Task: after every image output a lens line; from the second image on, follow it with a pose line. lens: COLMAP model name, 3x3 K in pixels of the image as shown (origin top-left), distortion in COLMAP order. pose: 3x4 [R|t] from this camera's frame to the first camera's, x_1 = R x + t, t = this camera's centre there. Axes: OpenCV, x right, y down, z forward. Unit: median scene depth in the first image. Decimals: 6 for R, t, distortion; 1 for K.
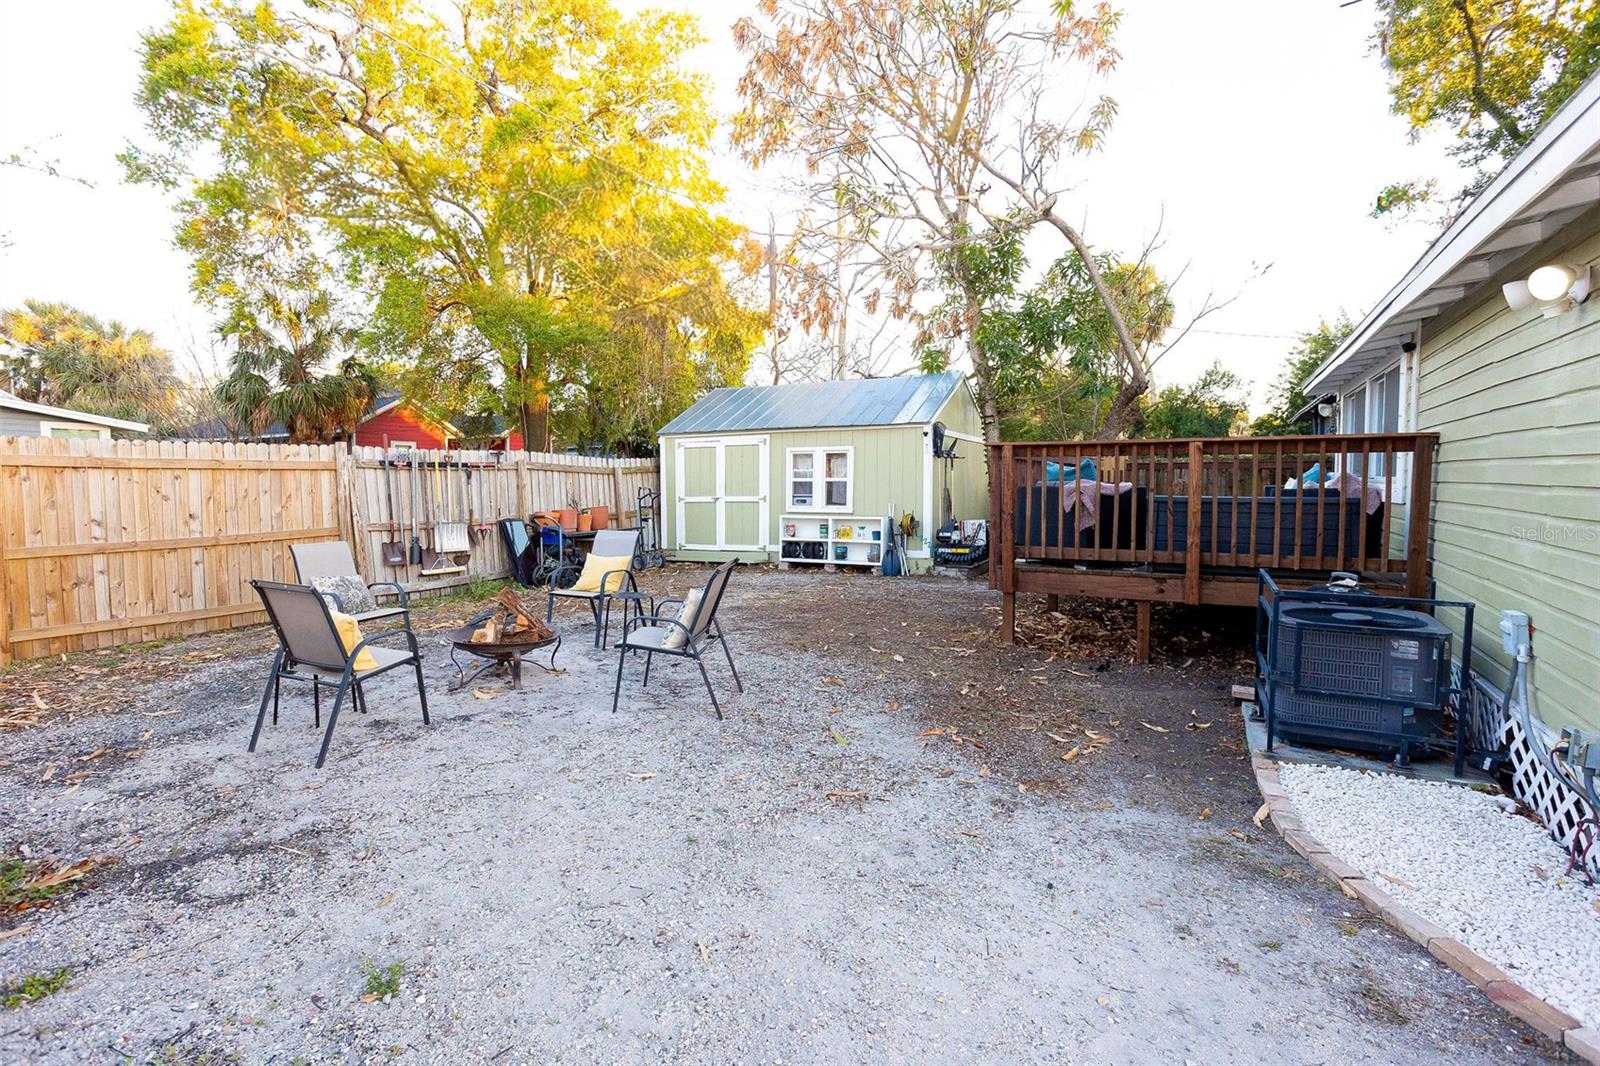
lens RADIAL K [[780.2, 0, 805.1], [0, 780.2, 520.4], [0, 0, 1]] dist [-0.056784, 0.042547]
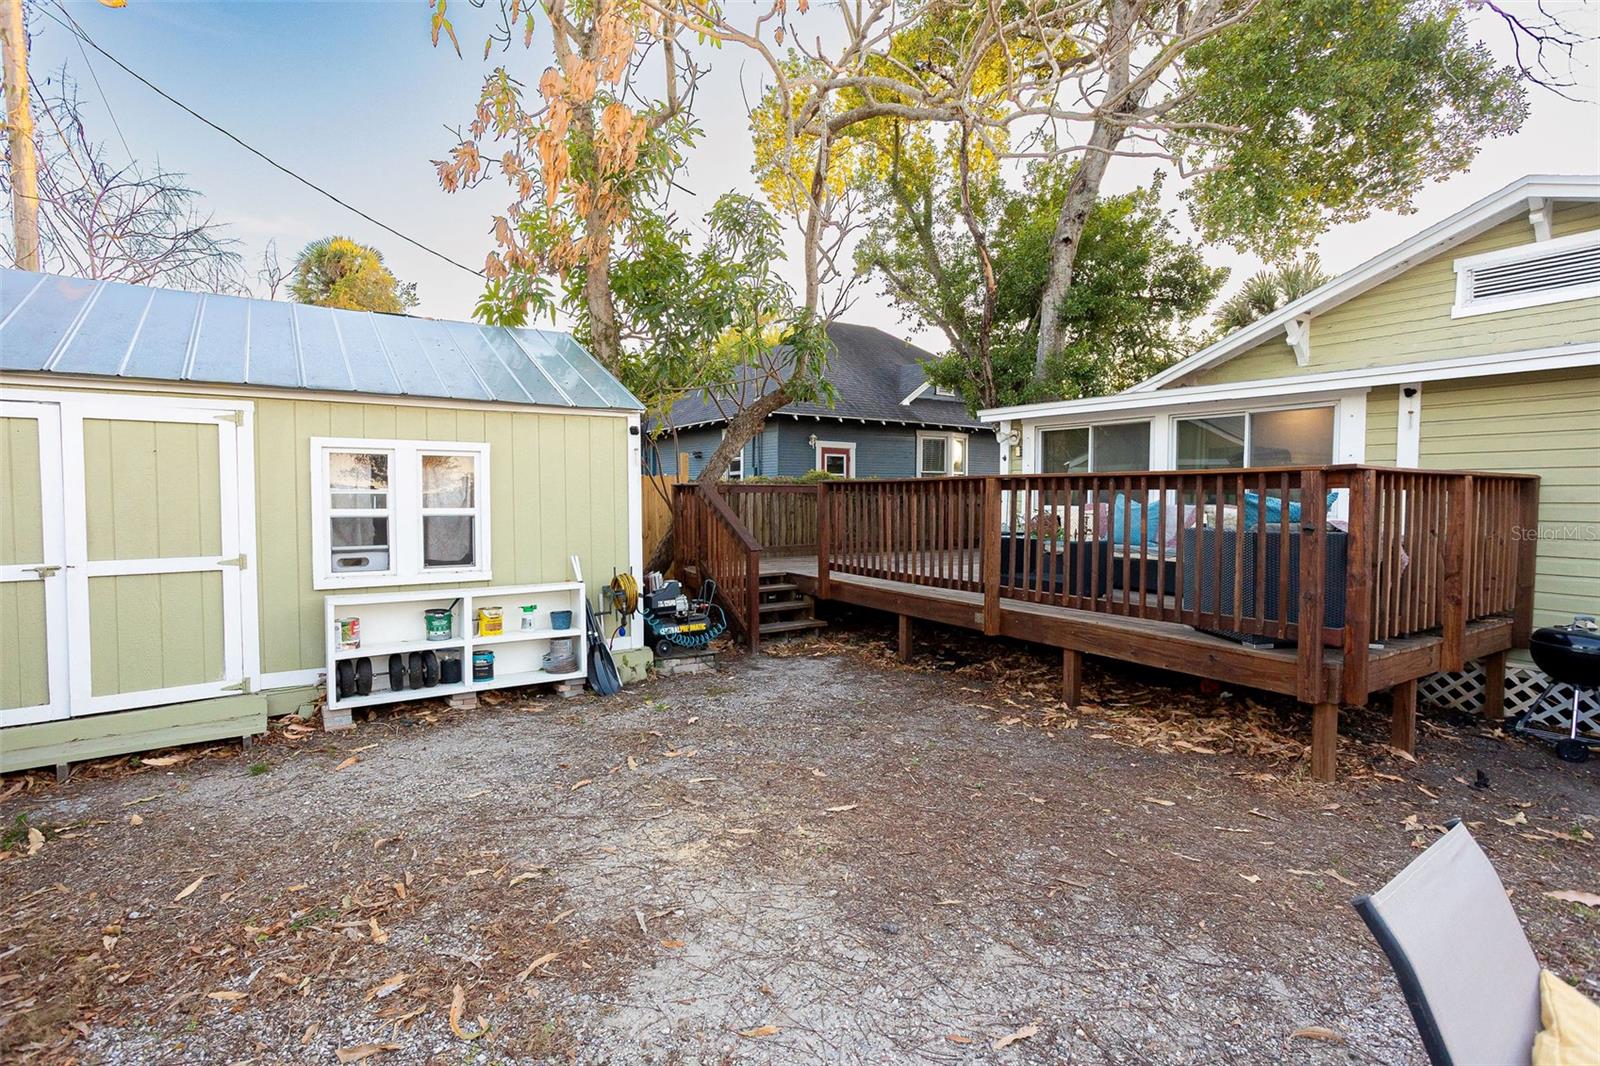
lens RADIAL K [[780.2, 0, 805.1], [0, 780.2, 520.4], [0, 0, 1]] dist [-0.056784, 0.042547]
pose [[0.477473, -0.025734, 0.878269, -0.268019], [0.039001, 0.999207, 0.008074, -0.042434], [-0.877780, 0.030398, 0.478098, 0.585662]]
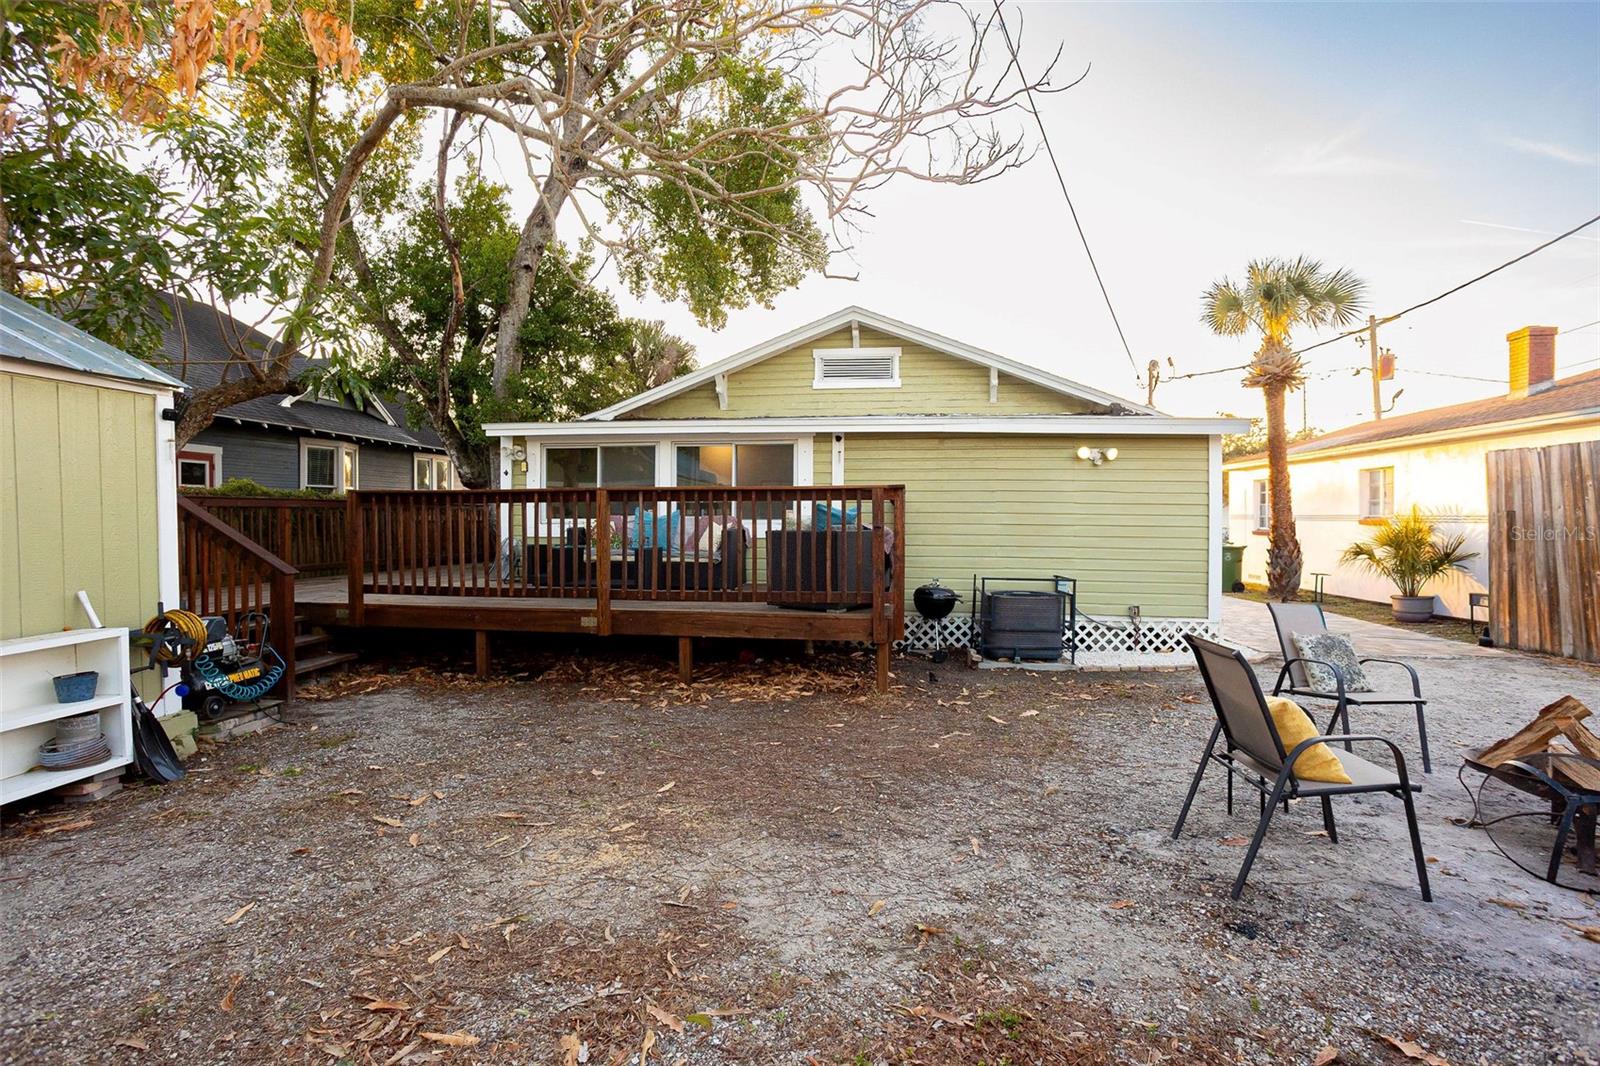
lens RADIAL K [[780.2, 0, 805.1], [0, 780.2, 520.4], [0, 0, 1]] dist [-0.056784, 0.042547]
pose [[-0.367005, -0.001770, 0.930217, -0.328008], [0.046580, 0.998709, 0.020277, -0.044297], [-0.929052, 0.050771, -0.366448, 0.789148]]
